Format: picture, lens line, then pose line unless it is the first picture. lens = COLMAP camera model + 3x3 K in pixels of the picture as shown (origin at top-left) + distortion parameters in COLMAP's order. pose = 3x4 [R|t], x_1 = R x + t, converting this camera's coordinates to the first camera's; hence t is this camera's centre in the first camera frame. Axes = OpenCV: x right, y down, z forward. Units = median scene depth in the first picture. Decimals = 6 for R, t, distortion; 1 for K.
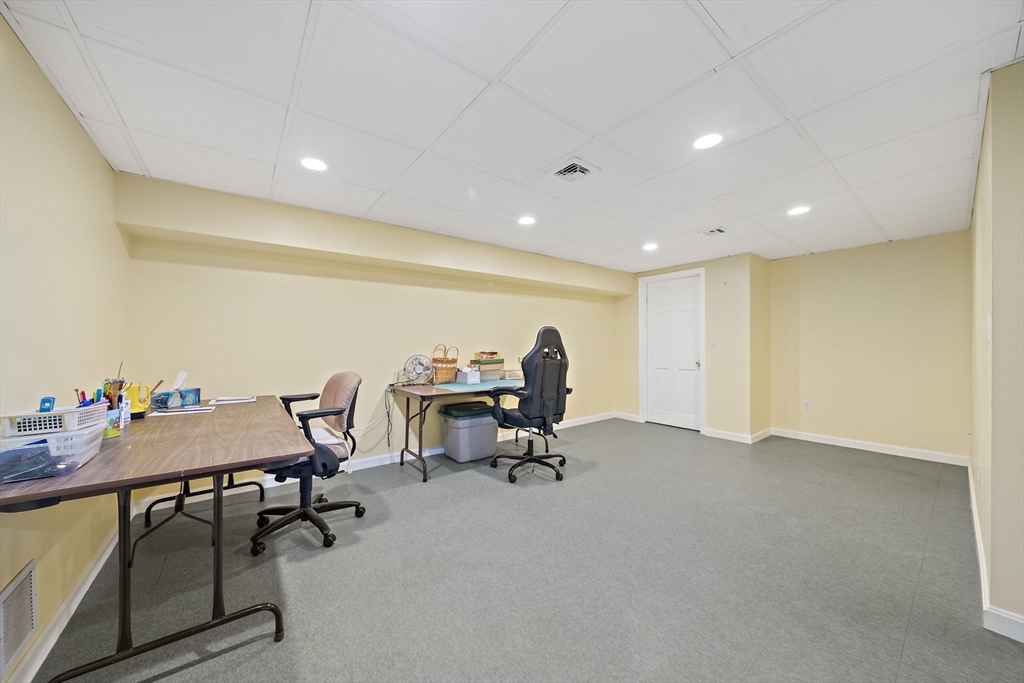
lens RADIAL K [[353.9, 0, 507.1], [0, 353.9, 343.2], [0, 0, 1]] dist [-0.006125, -0.000210]
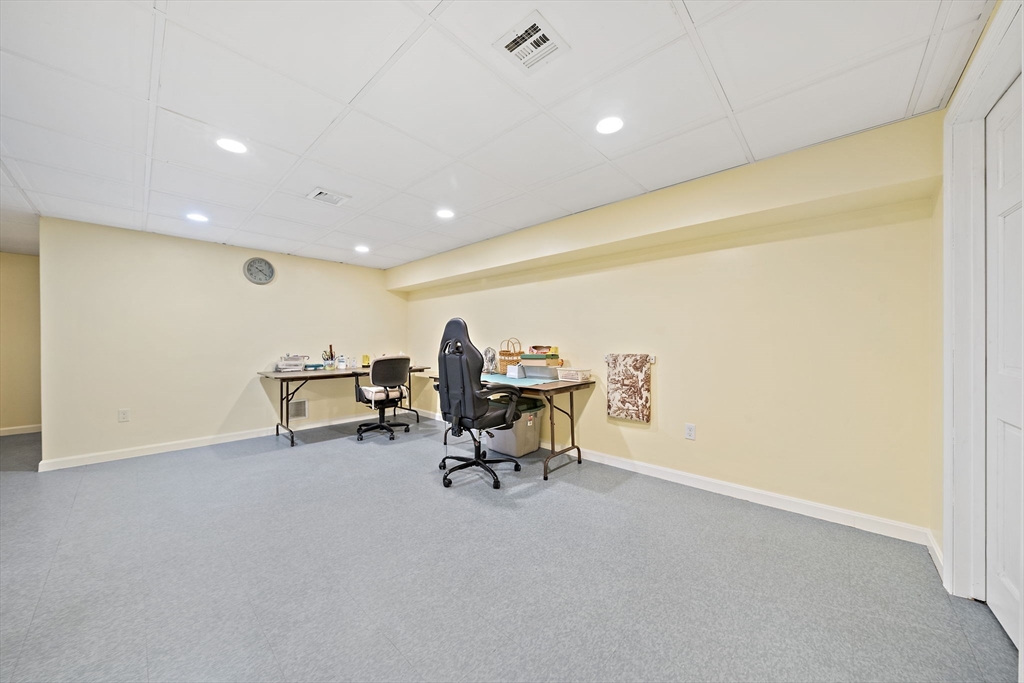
lens RADIAL K [[353.9, 0, 506.4], [0, 353.9, 341.8], [0, 0, 1]] dist [-0.006125, -0.000210]
pose [[0.167874, 0.007879, -0.985777, 1.149028], [0.007071, 0.999933, 0.009197, 0.005410], [0.985783, -0.008514, 0.167807, 1.070556]]
